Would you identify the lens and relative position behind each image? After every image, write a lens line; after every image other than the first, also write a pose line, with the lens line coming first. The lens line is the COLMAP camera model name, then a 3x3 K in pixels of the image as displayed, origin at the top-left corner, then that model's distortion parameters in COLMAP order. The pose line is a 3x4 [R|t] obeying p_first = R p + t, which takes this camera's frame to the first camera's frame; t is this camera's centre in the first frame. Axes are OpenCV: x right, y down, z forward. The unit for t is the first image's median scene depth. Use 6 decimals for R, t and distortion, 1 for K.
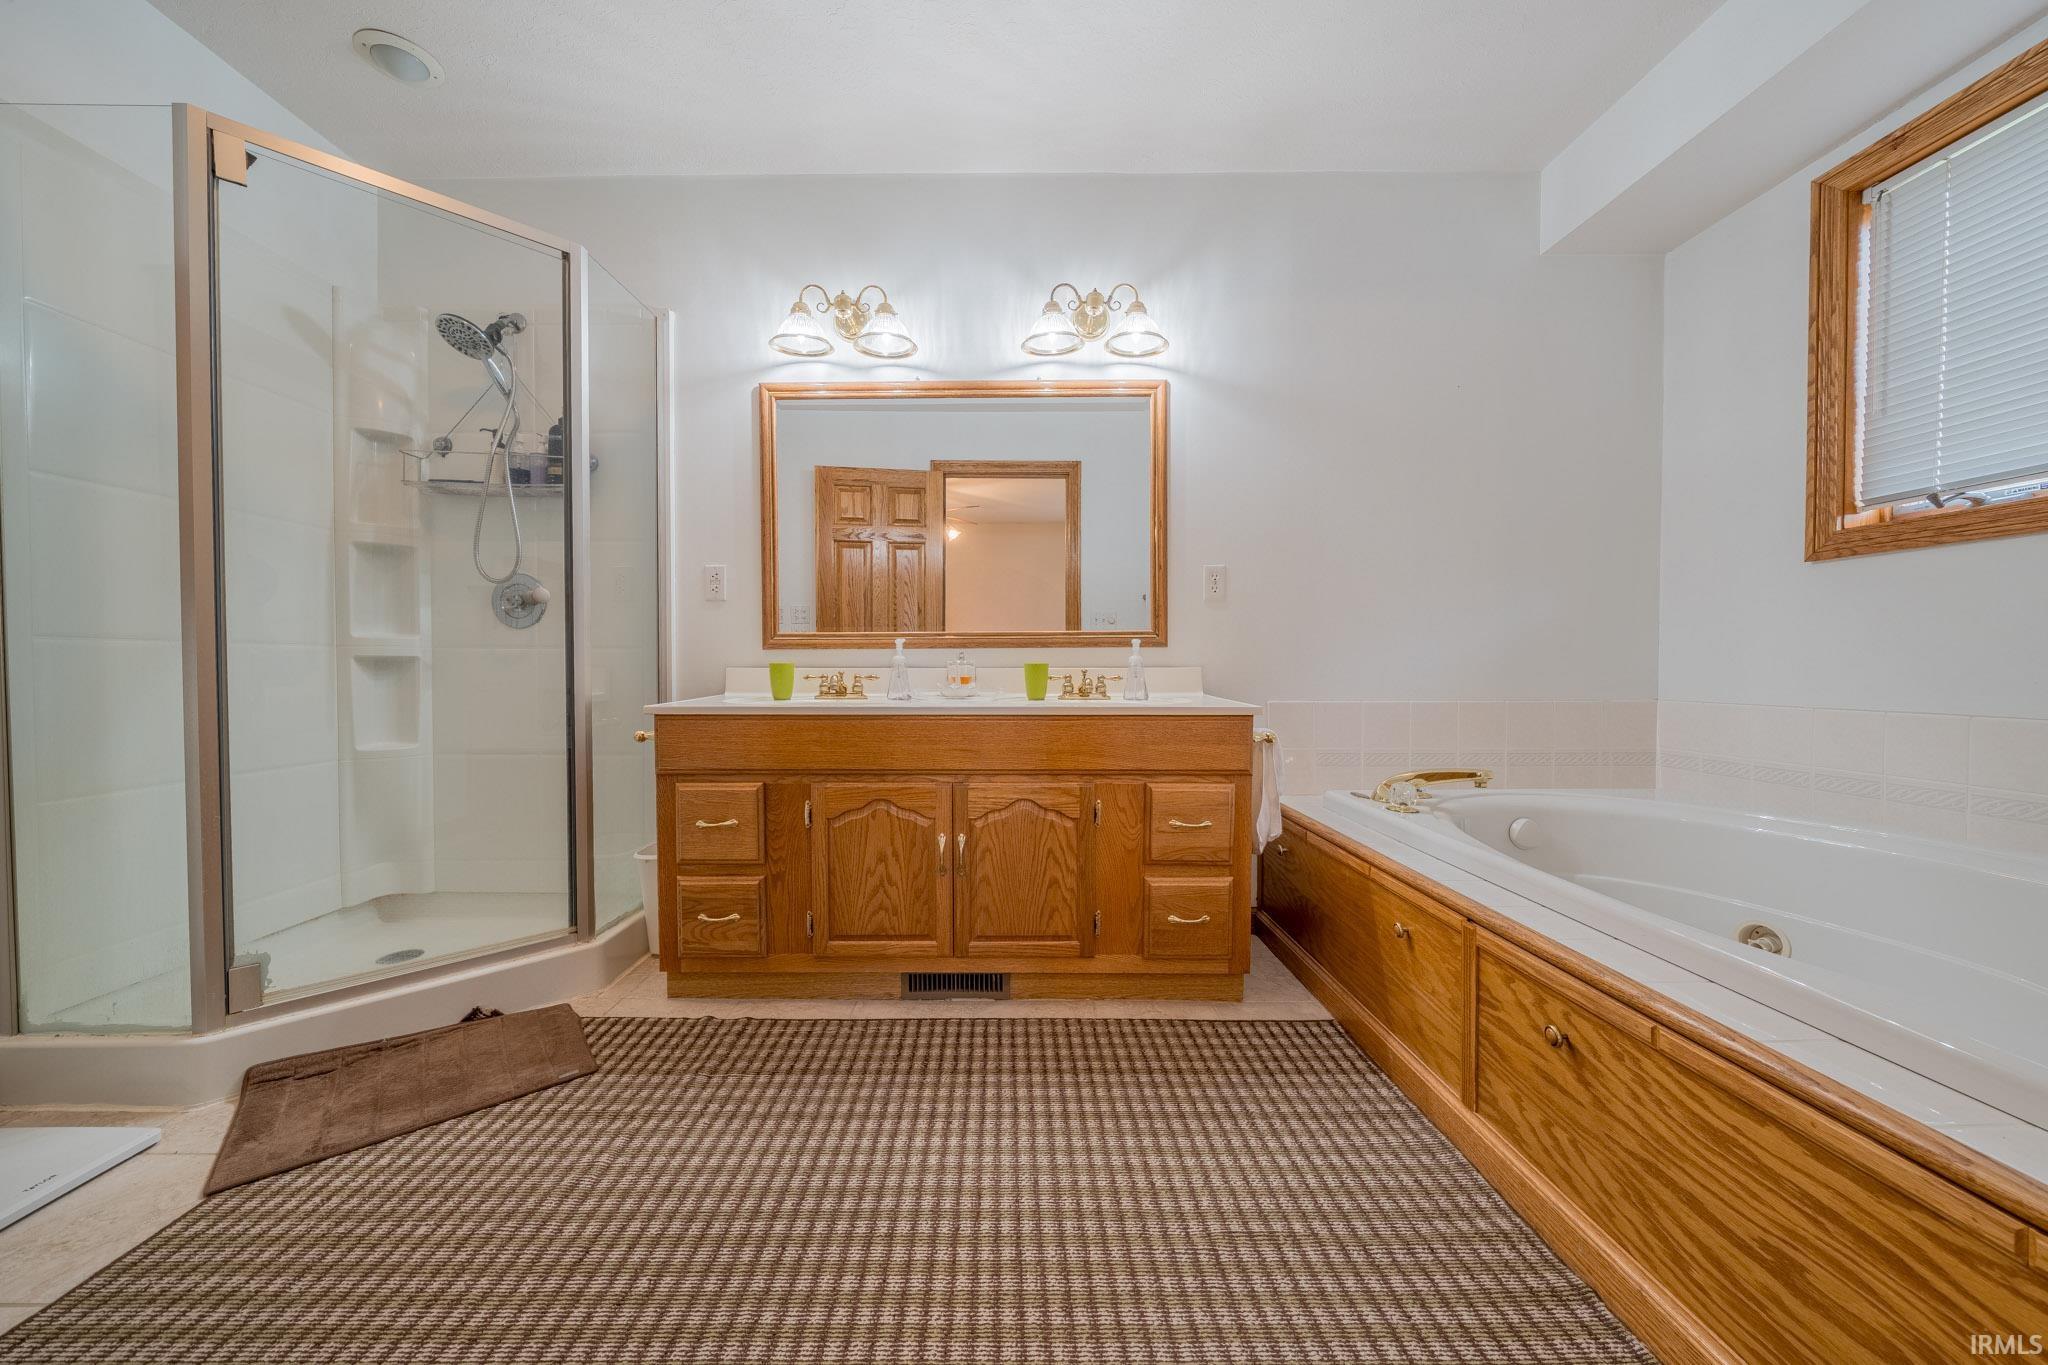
lens RADIAL K [[753.8, 0, 993.2], [0, 753.8, 680.9], [0, 0, 1]] dist [-0.003173, -0.000891]
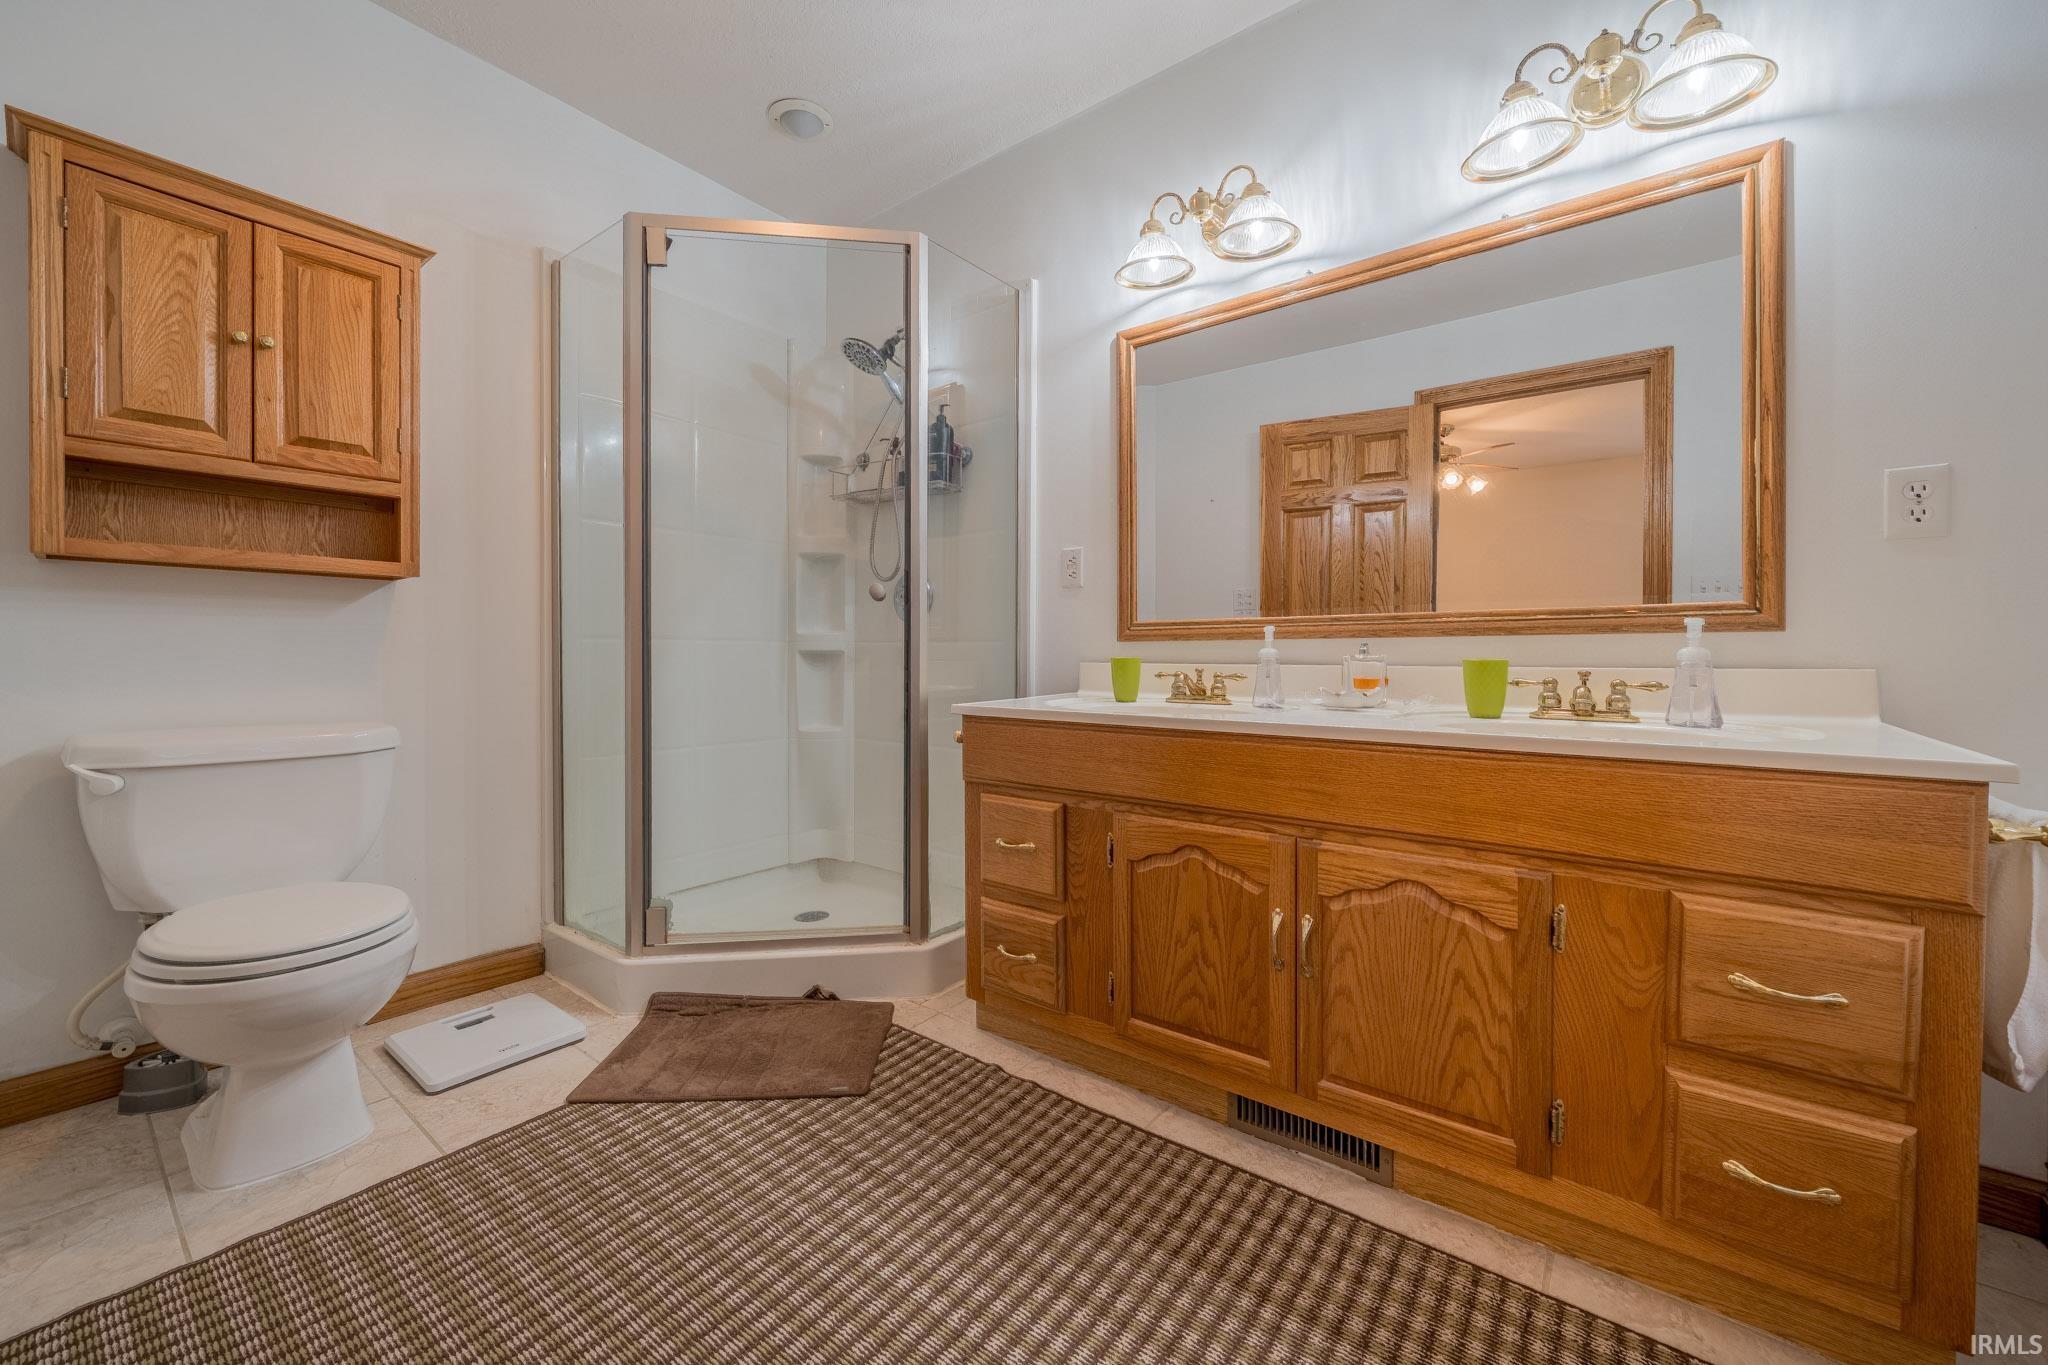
lens RADIAL K [[779.0, 0, 986.2], [0, 779.0, 663.5], [0, 0, 1]] dist [-0.007804, 0.000779]
pose [[0.787825, 0.009123, -0.615831, 0.156389], [-0.014285, 0.999892, -0.003462, -0.015288], [0.615733, 0.011525, 0.787871, 0.272614]]
